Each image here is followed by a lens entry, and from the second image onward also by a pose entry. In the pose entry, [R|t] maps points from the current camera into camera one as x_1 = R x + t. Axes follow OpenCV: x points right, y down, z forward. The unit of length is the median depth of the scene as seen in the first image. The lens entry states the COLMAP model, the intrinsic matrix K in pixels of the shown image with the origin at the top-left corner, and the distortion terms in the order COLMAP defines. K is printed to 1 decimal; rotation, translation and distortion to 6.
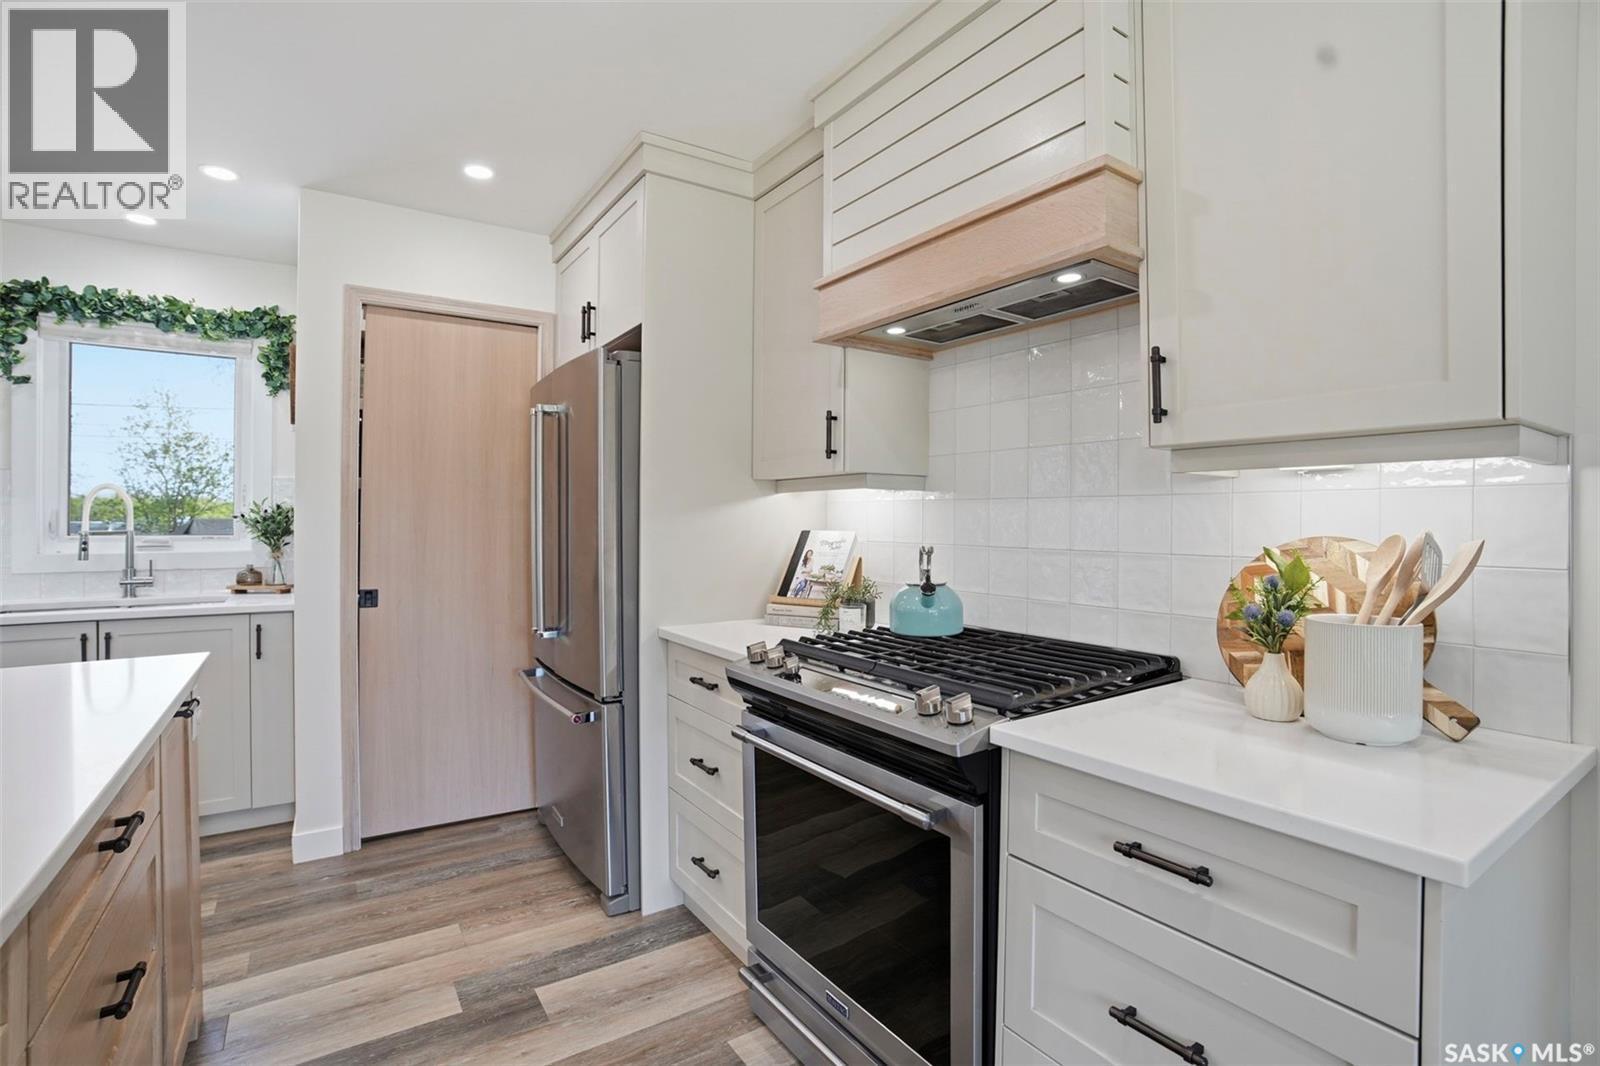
lens RADIAL K [[750.5, 0, 793.9], [0, 750.5, 517.0], [0, 0, 1]] dist [-0.039770, 0.000952]
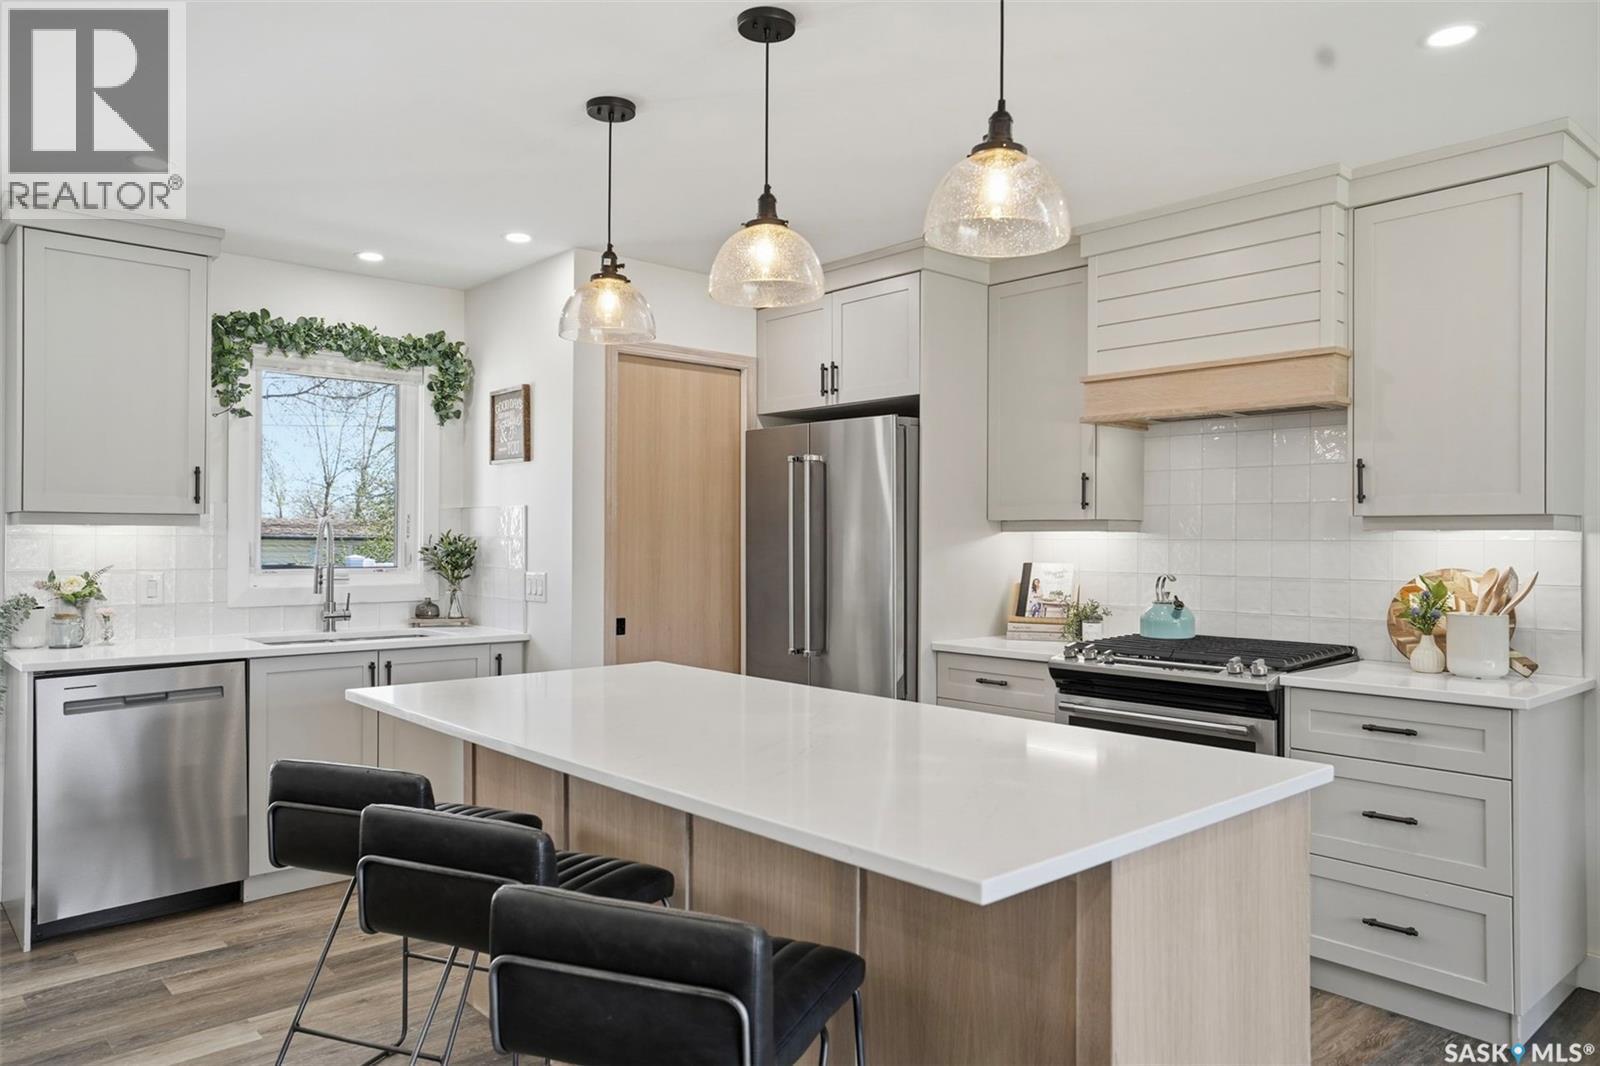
lens RADIAL K [[1092.8, 0, 800.0], [0, 1092.8, 533.0], [0, 0, 1]] dist [0.018952, 0.002950]
pose [[0.989594, 0.001932, 0.143875, -0.731625], [-0.001721, 0.999997, -0.001591, -0.031963], [-0.143878, 0.001327, 0.989595, -0.837767]]
